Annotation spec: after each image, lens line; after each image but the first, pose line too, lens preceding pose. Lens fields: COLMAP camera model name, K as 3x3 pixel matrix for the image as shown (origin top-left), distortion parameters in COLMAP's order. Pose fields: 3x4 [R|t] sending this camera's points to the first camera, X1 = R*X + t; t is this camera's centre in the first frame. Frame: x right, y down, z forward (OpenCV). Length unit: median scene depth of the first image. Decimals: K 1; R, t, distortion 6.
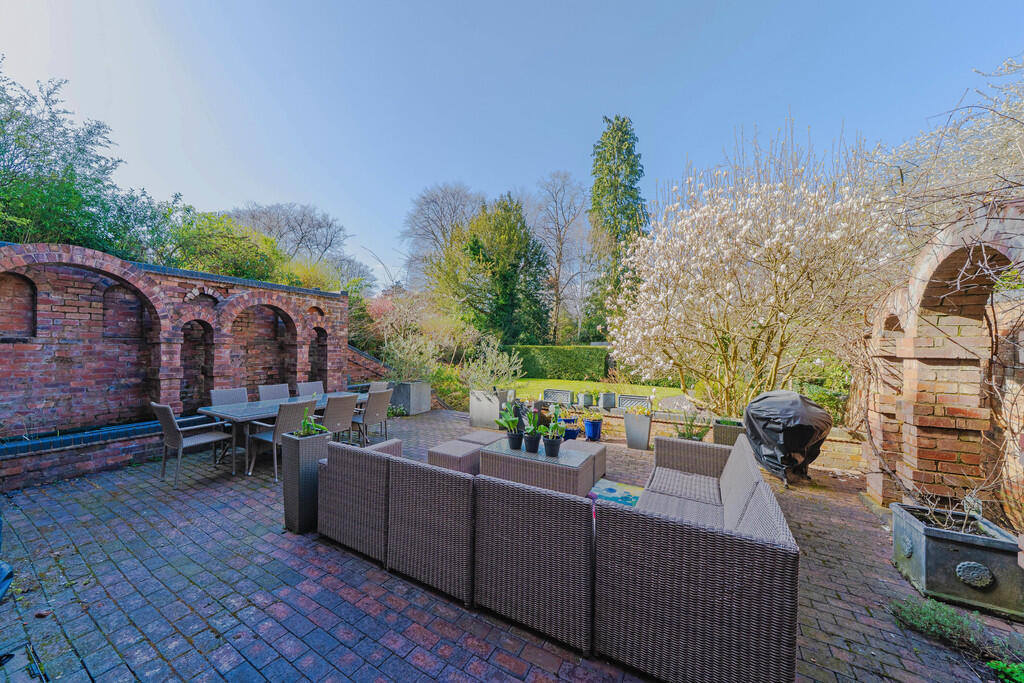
lens RADIAL K [[360.6, 0, 503.7], [0, 360.6, 346.2], [0, 0, 1]] dist [-0.005700, 0.000027]
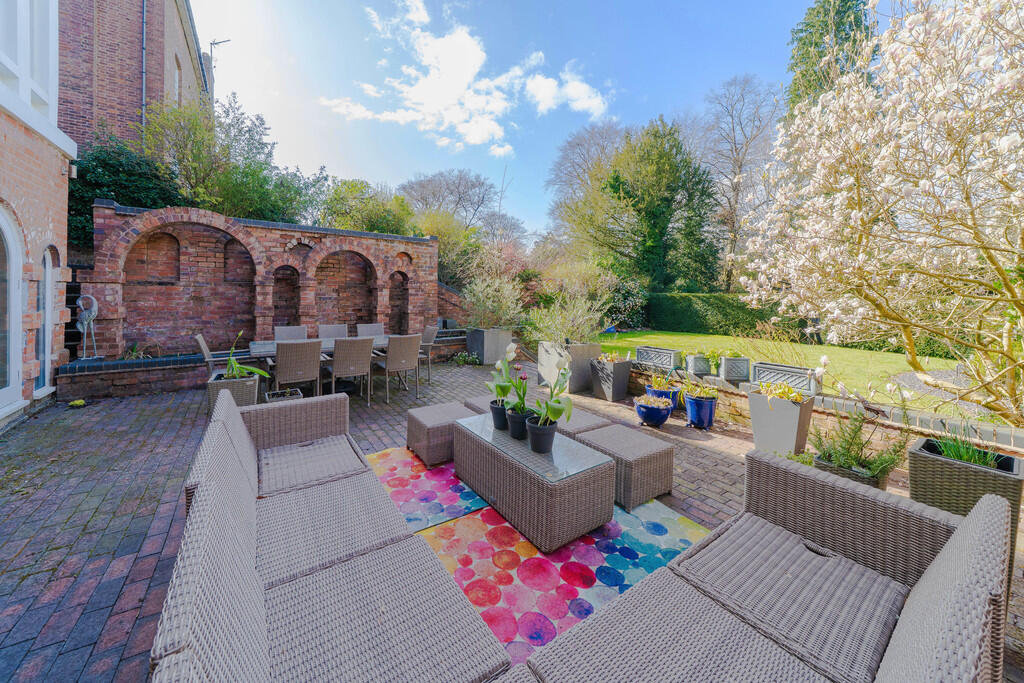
lens RADIAL K [[360.6, 0, 480.5], [0, 360.6, 298.6], [0, 0, 1]] dist [-0.005700, 0.000027]
pose [[0.886922, 0.004198, -0.461901, 0.185330], [-0.000387, 0.999965, 0.008347, 0.018376], [0.461920, -0.007224, 0.886892, 0.219997]]
